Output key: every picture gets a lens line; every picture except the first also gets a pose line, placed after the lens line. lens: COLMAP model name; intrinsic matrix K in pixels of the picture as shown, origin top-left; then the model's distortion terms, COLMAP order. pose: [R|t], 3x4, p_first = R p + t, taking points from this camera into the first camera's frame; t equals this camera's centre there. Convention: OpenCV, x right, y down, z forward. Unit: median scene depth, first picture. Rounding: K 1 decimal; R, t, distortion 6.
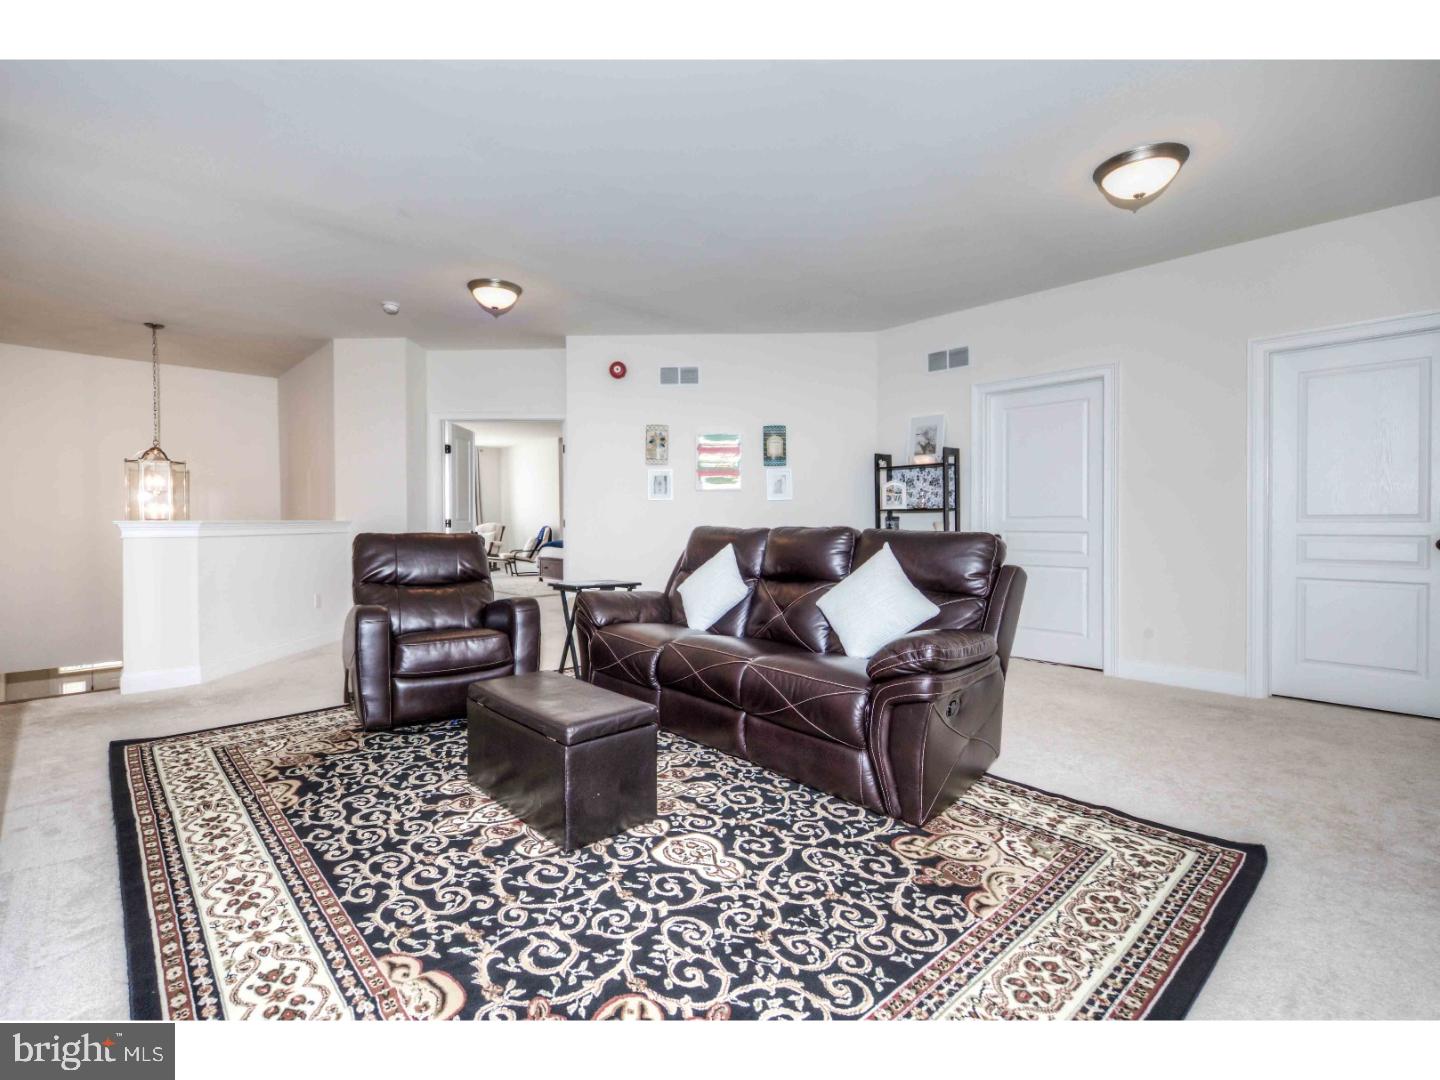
lens RADIAL K [[652.7, 0, 719.3], [0, 652.7, 533.3], [0, 0, 1]] dist [0.007267, -0.000700]
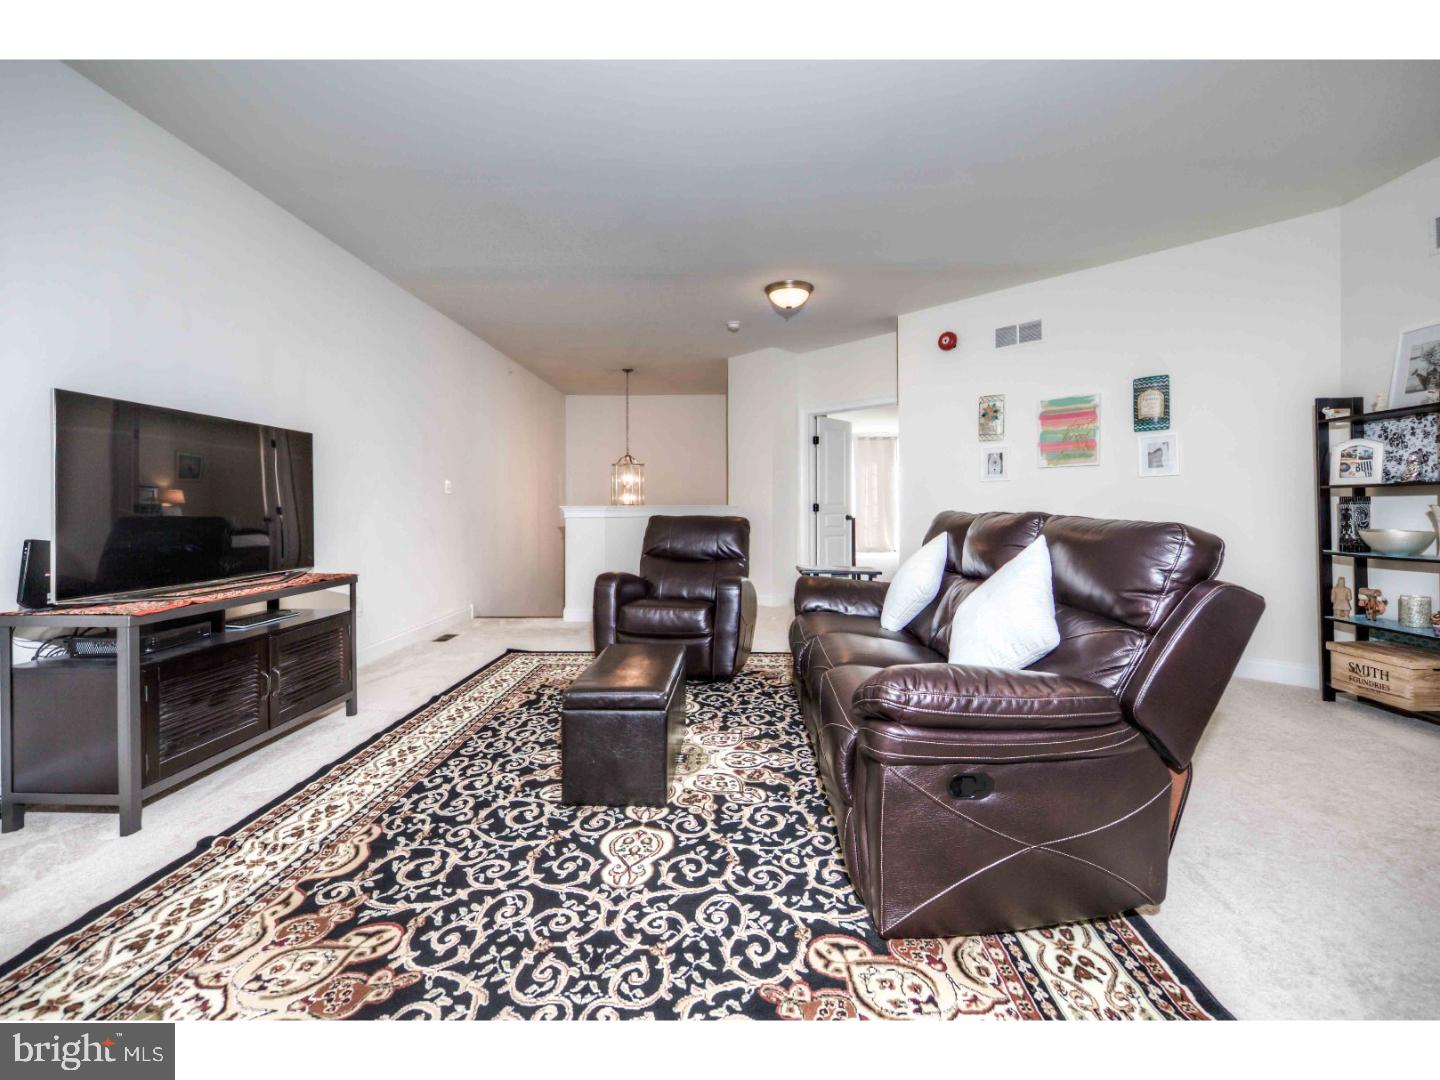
lens RADIAL K [[630.4, 0, 719.2], [0, 630.4, 508.1], [0, 0, 1]] dist [0.003399, -0.000066]
pose [[0.721414, 0.001603, -0.692502, 0.701220], [-0.009348, 0.999929, -0.007424, -0.011399], [0.692441, 0.011830, 0.721378, 0.403665]]
